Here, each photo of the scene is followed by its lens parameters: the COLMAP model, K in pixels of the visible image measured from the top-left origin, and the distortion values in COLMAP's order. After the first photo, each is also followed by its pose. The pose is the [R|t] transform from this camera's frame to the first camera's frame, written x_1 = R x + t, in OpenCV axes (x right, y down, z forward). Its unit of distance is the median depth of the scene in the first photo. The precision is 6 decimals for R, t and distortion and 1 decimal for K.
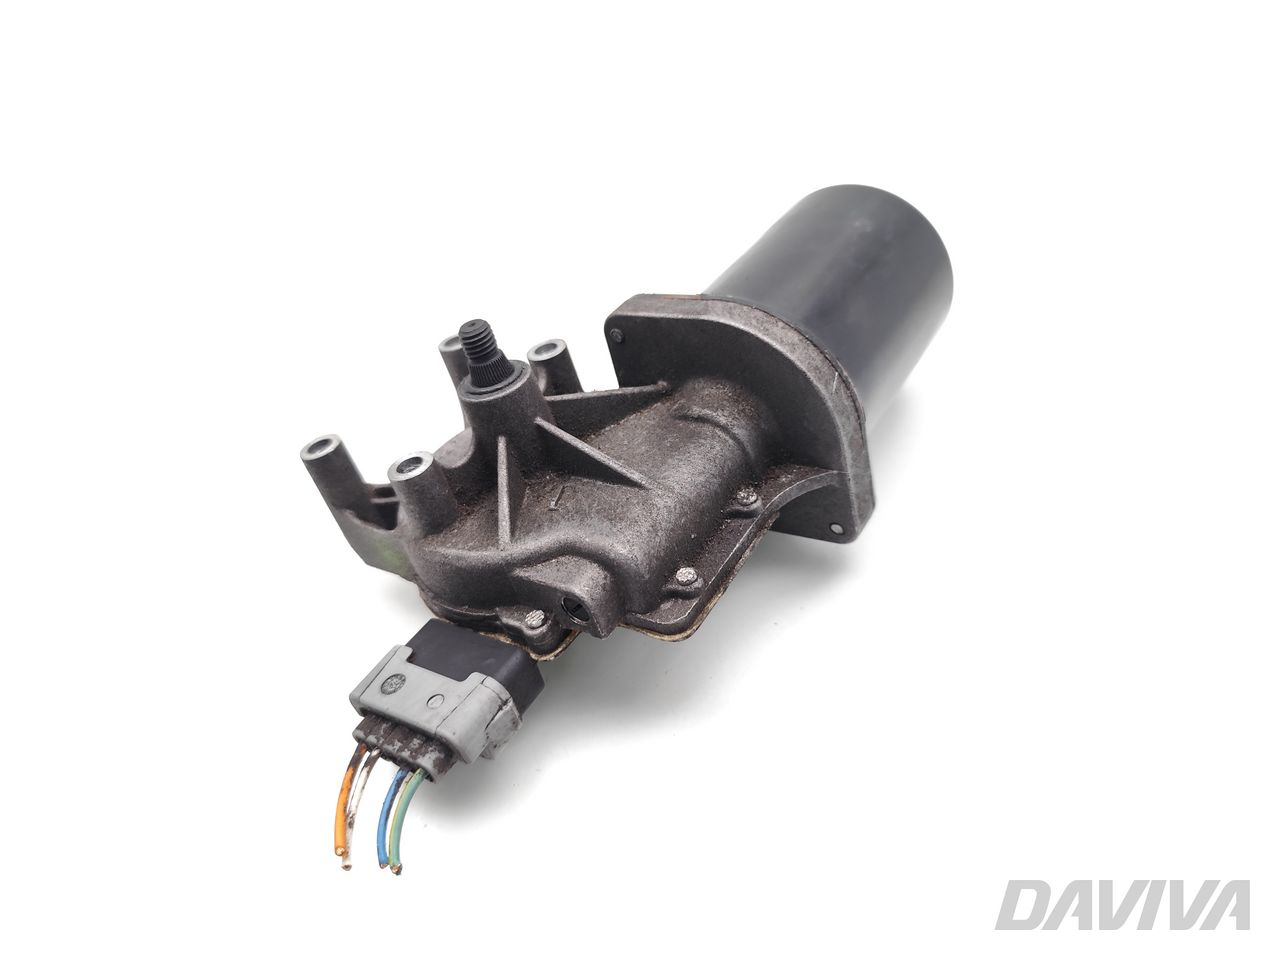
lens RADIAL K [[859.8, 0, 639.2], [0, 859.8, 480.7], [0, 0, 1]] dist [0.007722, -0.000393]
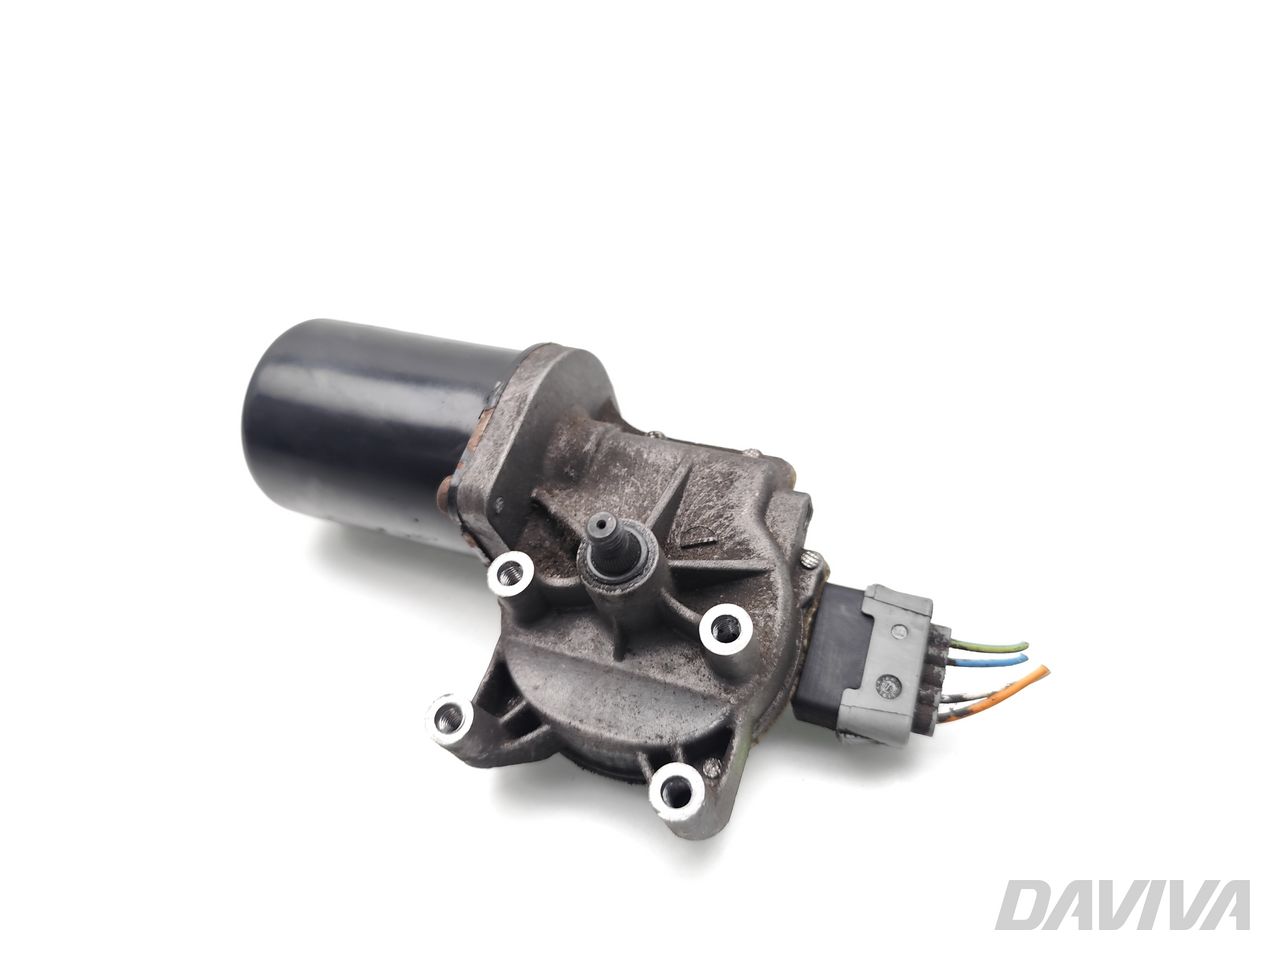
lens RADIAL K [[859.8, 0, 639.9], [0, 859.8, 477.7], [0, 0, 1]] dist [0.007722, -0.000393]
pose [[-0.149291, -0.696313, 0.702040, -0.784435], [0.790384, 0.342585, 0.507868, -0.611757], [-0.594143, 0.630701, 0.499209, 0.484467]]
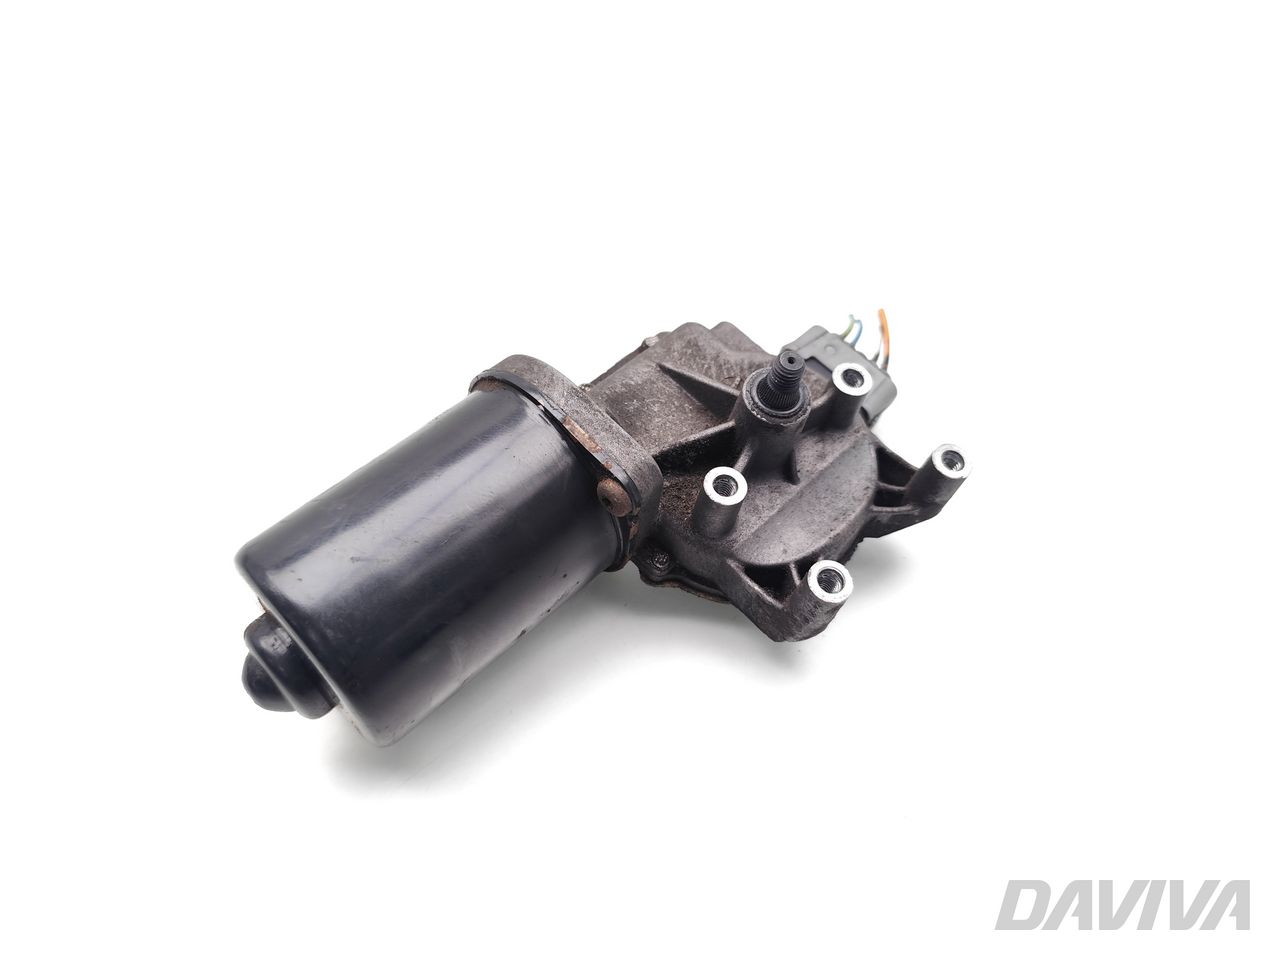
lens RADIAL K [[859.8, 0, 640.4], [0, 859.8, 481.6], [0, 0, 1]] dist [0.007722, -0.000393]
pose [[-0.951994, -0.165347, 0.257620, -0.314046], [0.279146, -0.123501, 0.952274, -1.256238], [-0.125640, 0.978472, 0.163728, 0.974592]]
